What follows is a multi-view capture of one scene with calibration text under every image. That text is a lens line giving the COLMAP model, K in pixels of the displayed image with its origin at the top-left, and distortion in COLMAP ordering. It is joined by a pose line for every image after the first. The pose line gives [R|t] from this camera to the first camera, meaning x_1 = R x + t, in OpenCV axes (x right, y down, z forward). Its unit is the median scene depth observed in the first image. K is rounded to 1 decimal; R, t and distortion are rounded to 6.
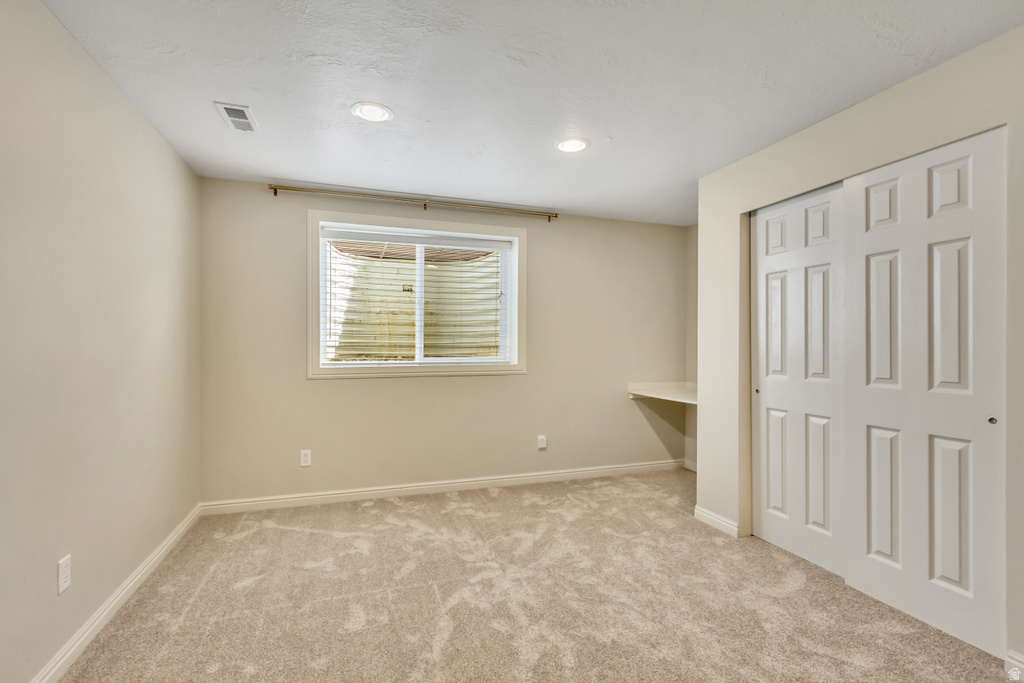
lens RADIAL K [[473.0, 0, 508.6], [0, 473.0, 347.7], [0, 0, 1]] dist [0.004662, 0.000089]
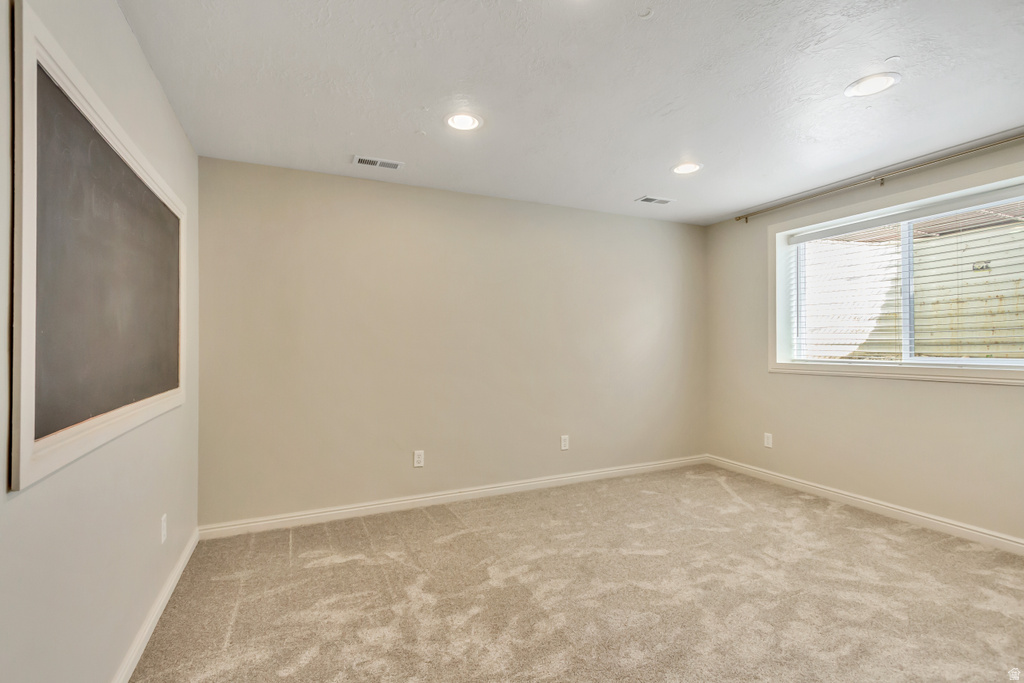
lens RADIAL K [[473.0, 0, 506.9], [0, 473.0, 340.9], [0, 0, 1]] dist [0.004662, 0.000089]
pose [[0.084359, -0.008705, -0.996397, 0.726823], [0.000780, 0.999962, -0.008670, -0.001190], [0.996435, -0.000046, 0.084363, 0.282545]]
